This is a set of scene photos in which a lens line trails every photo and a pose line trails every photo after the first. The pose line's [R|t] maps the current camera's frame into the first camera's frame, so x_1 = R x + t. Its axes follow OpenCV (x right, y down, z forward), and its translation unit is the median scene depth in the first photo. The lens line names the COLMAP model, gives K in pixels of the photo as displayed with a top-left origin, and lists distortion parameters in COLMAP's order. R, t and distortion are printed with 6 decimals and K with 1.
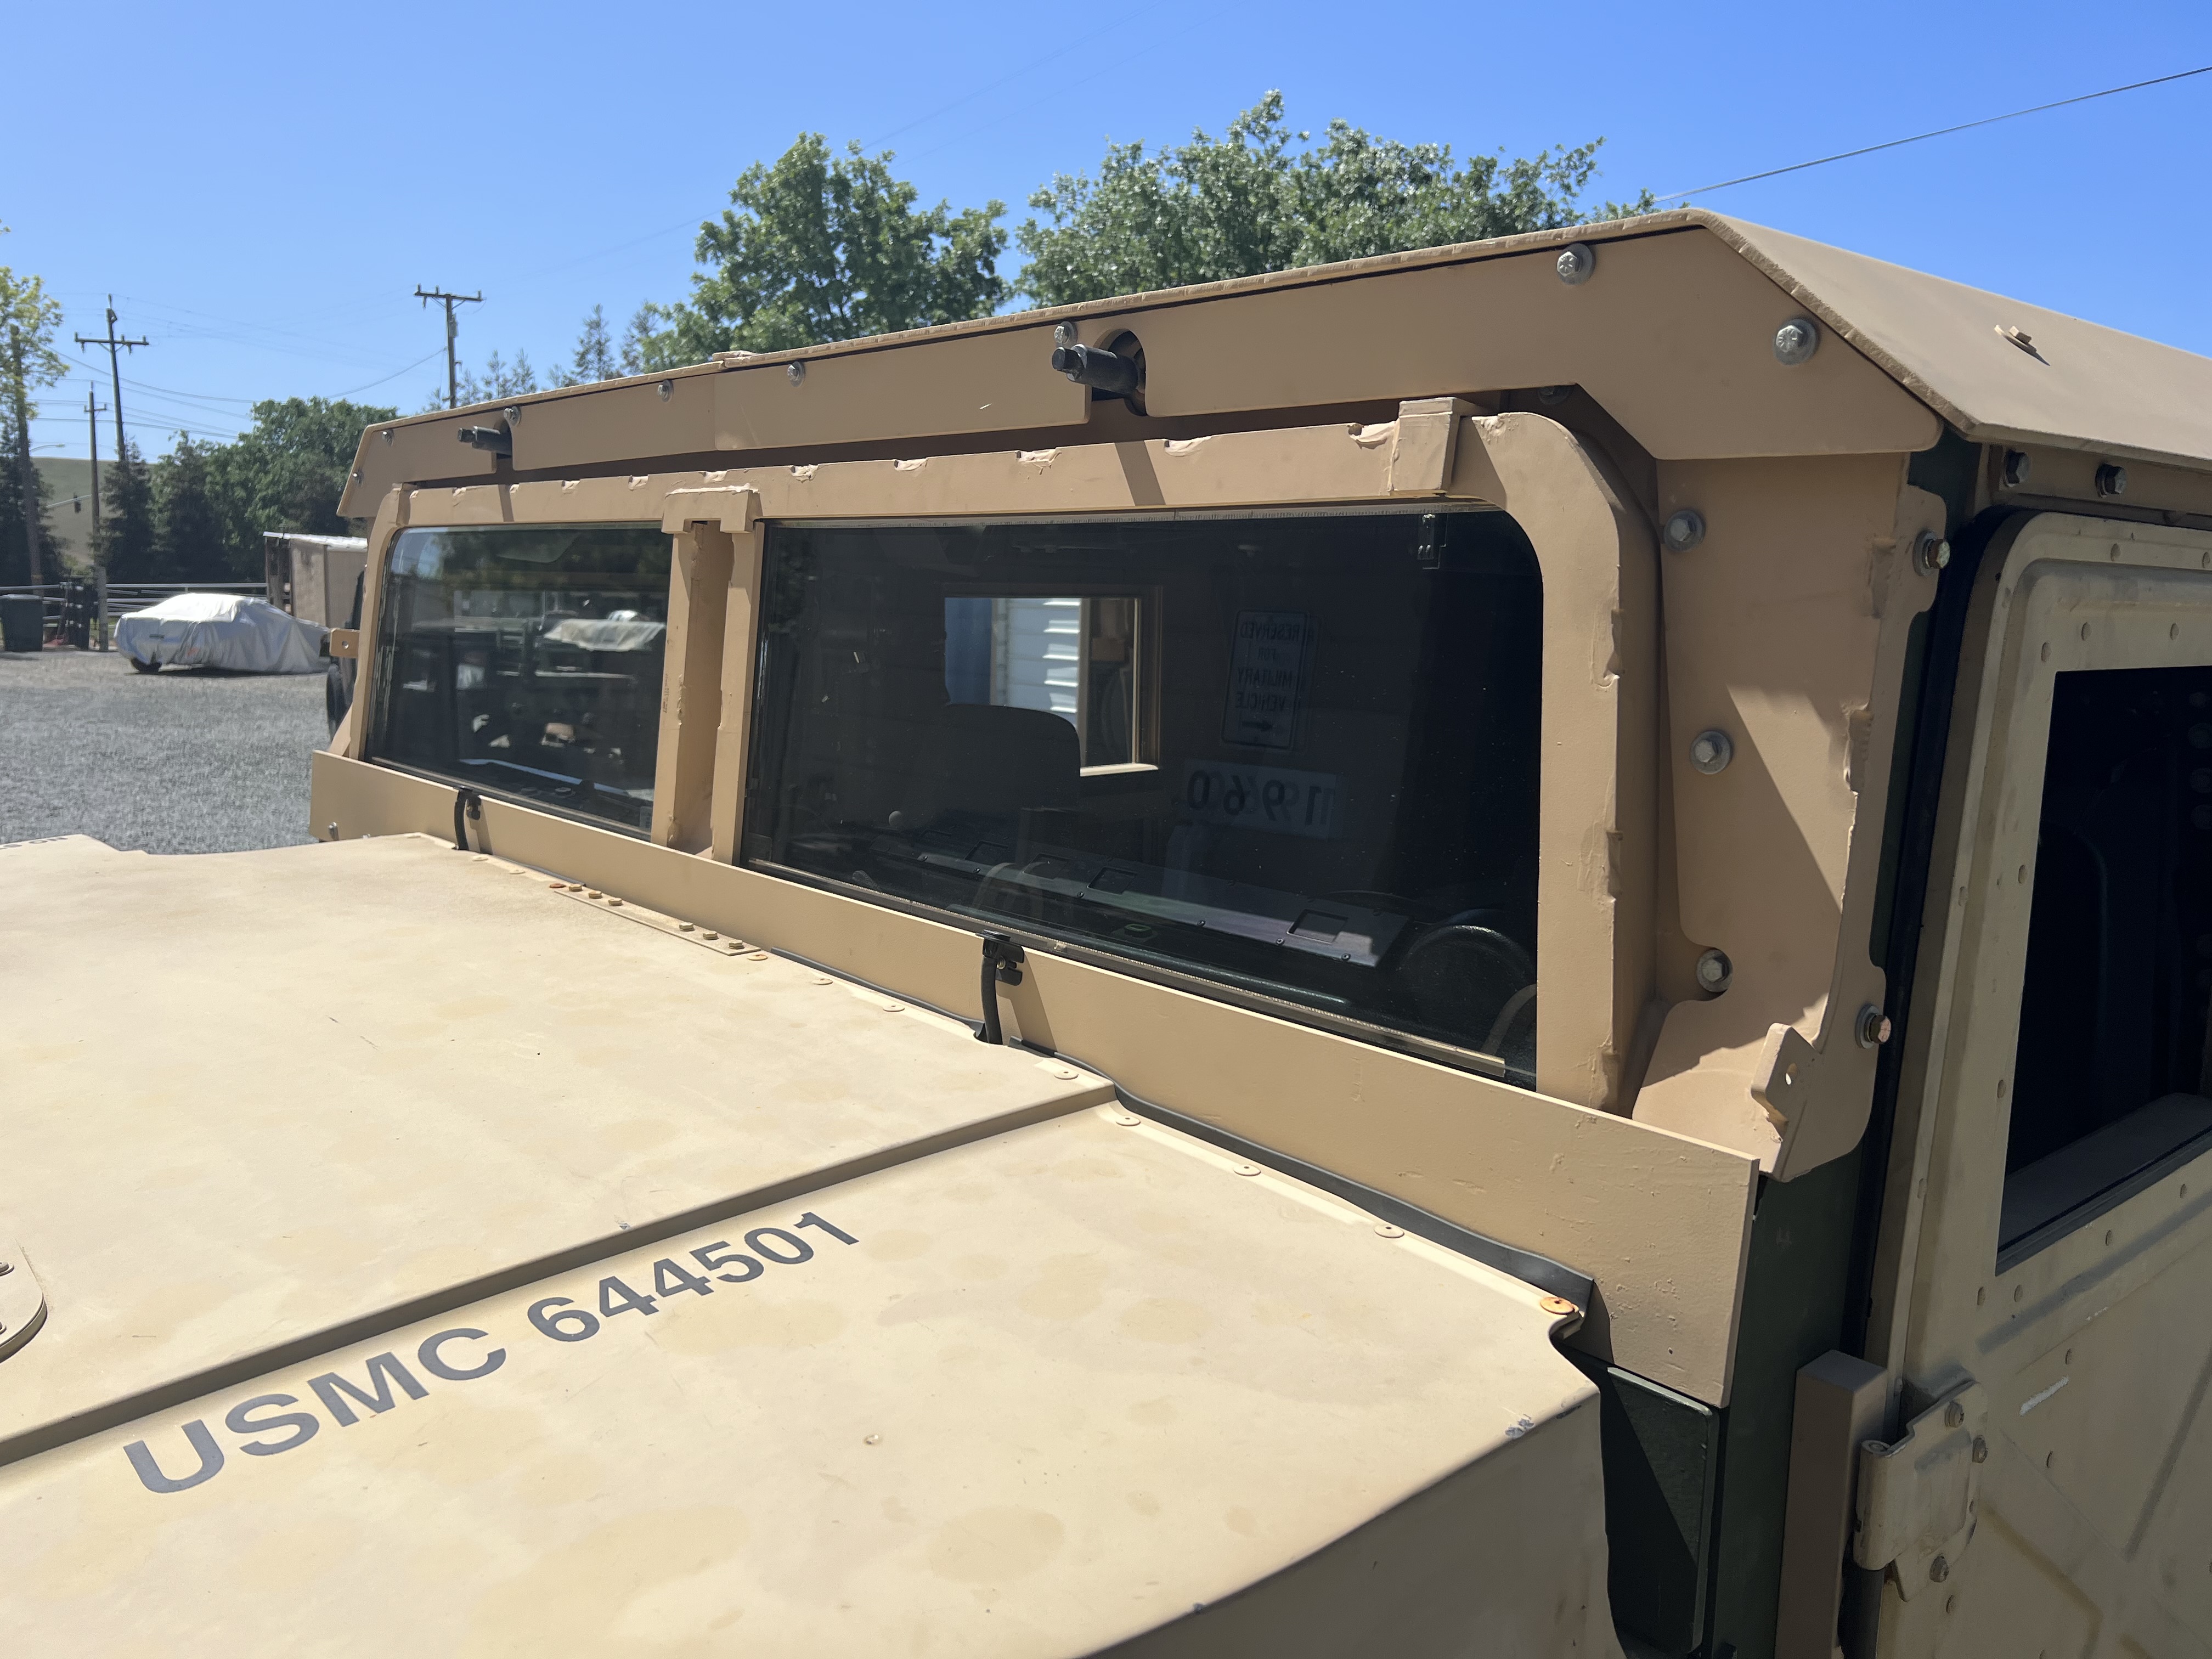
lens RADIAL K [[1667.3, 0, 1106.0], [0, 1667.3, 829.5], [0, 0, 1]] dist [0.049347, 0.003207]
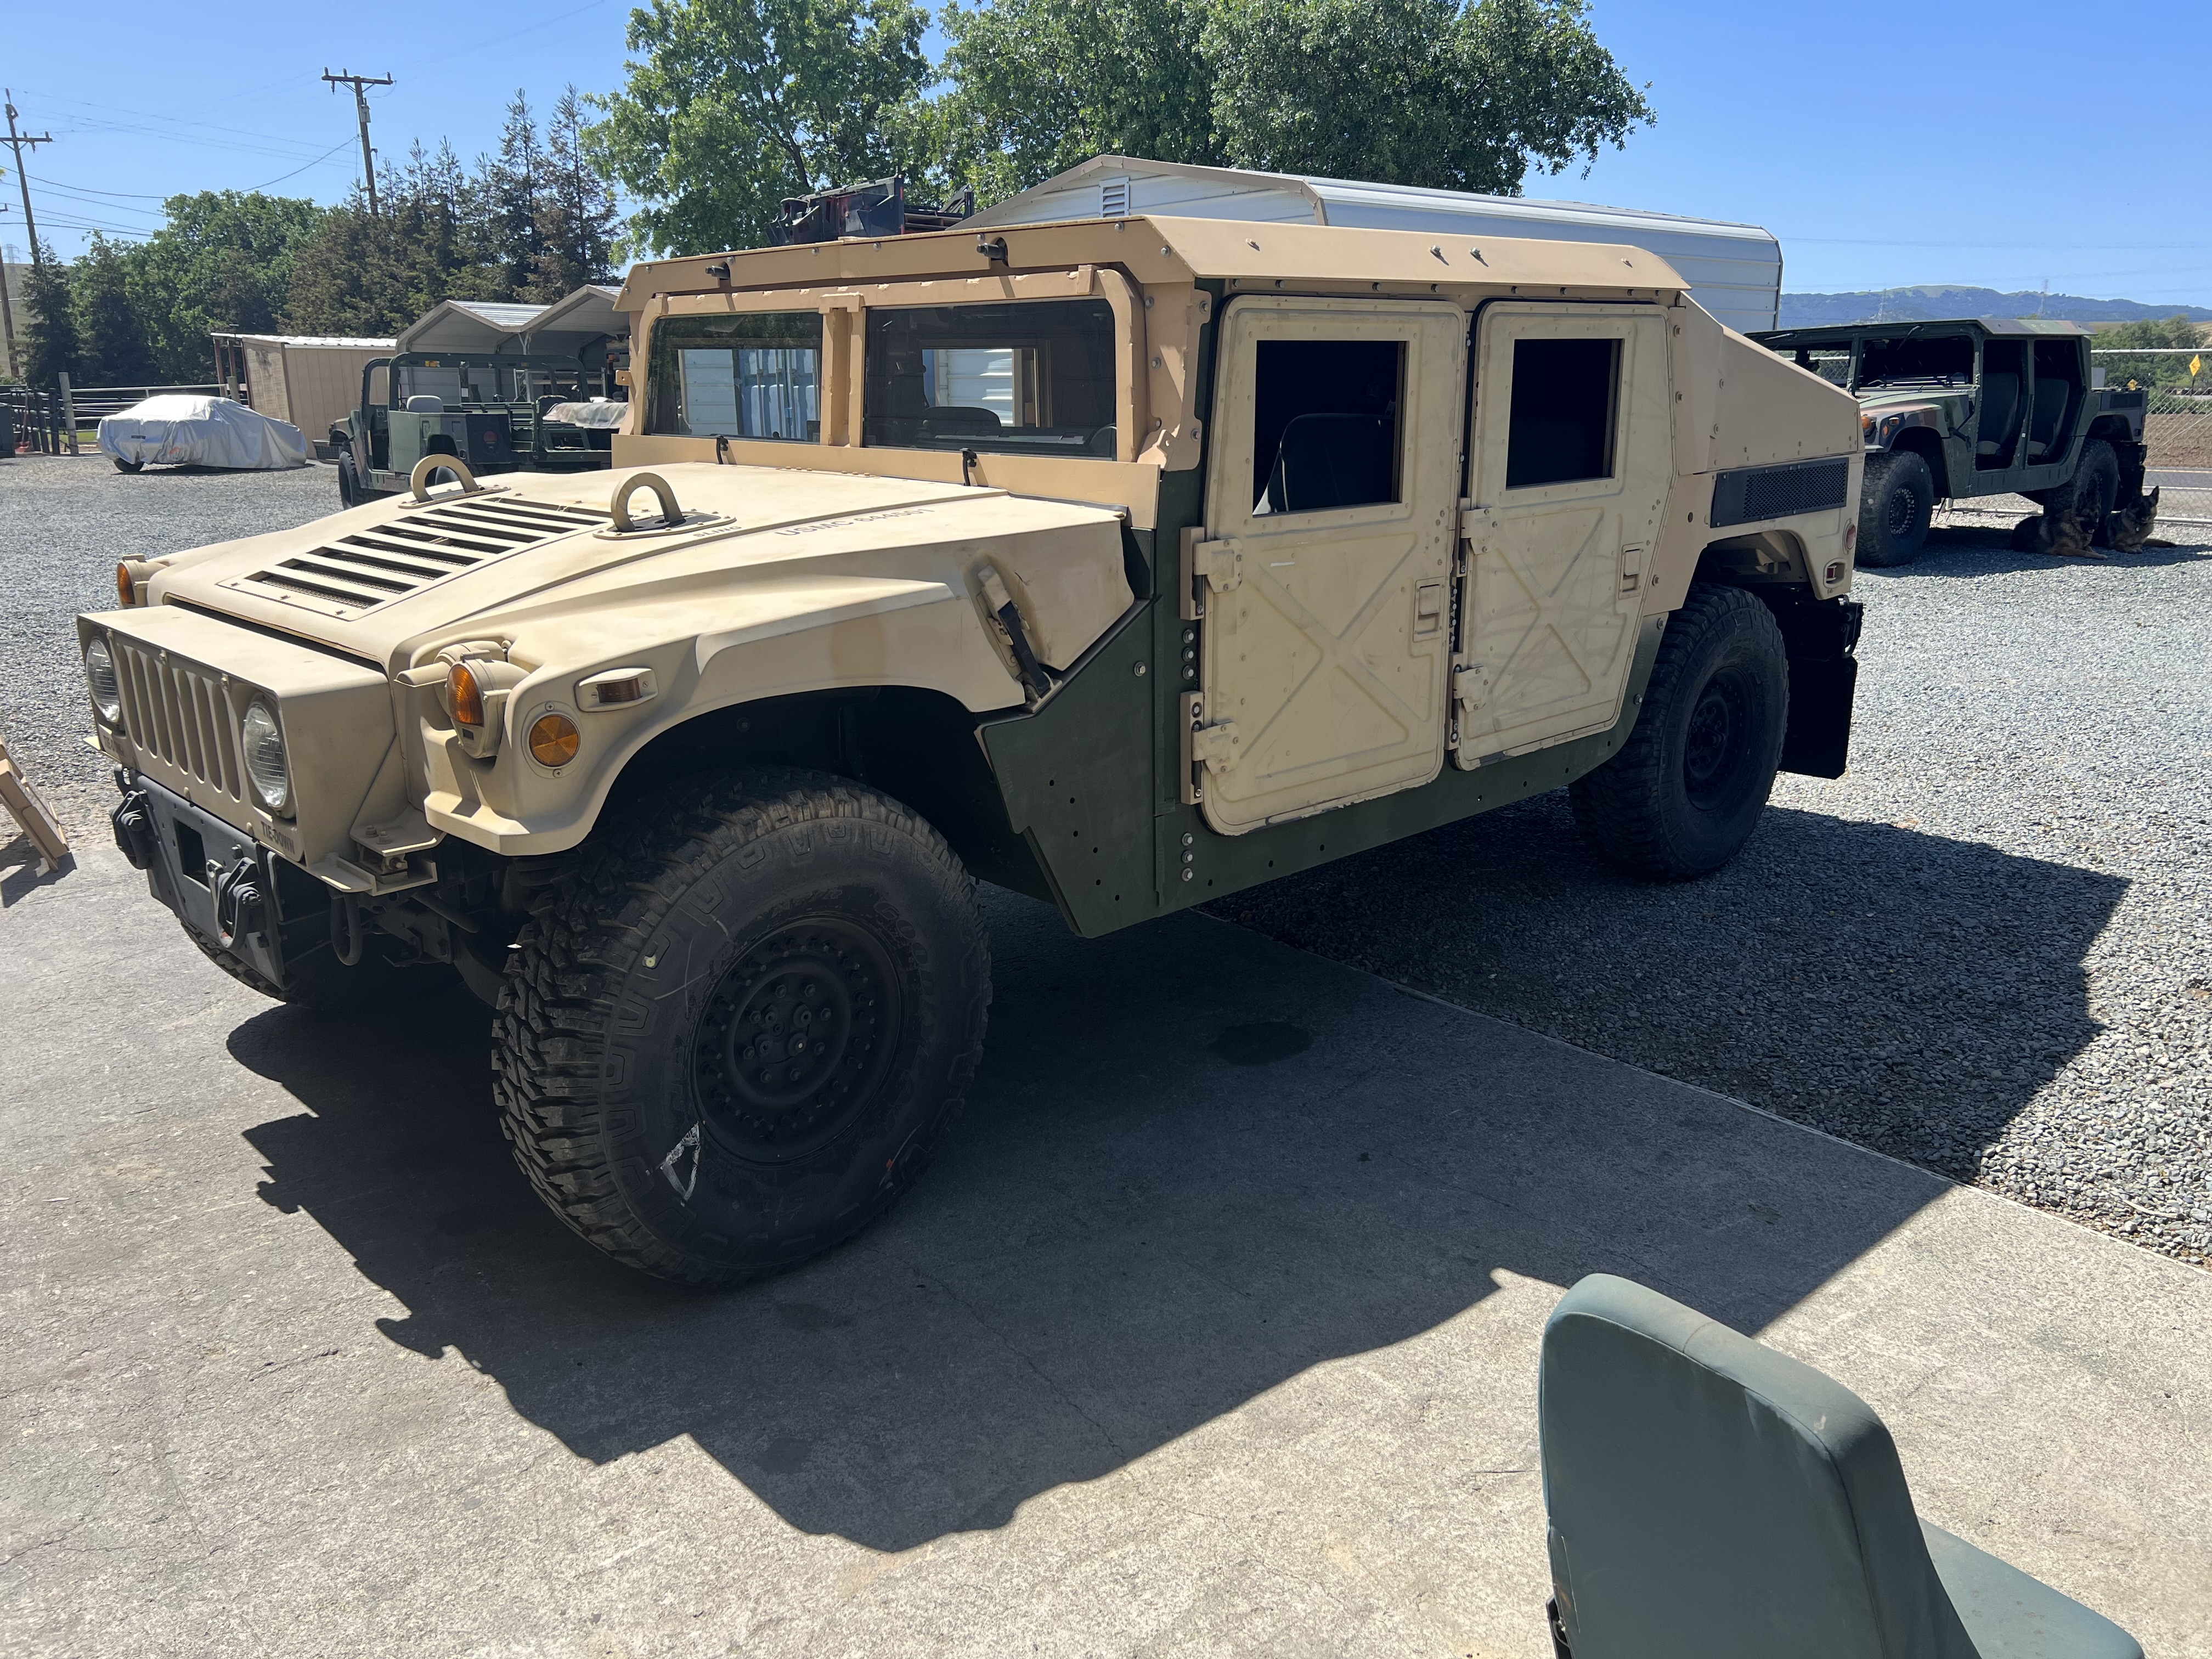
lens RADIAL K [[1692.9, 0, 1106.0], [0, 1692.9, 829.5], [0, 0, 1]] dist [0.091244, -0.086450]
pose [[0.999011, -0.036588, 0.025247, 0.004404], [0.033346, 0.992376, 0.118646, 0.020872], [-0.029395, -0.117687, 0.992616, -0.114149]]
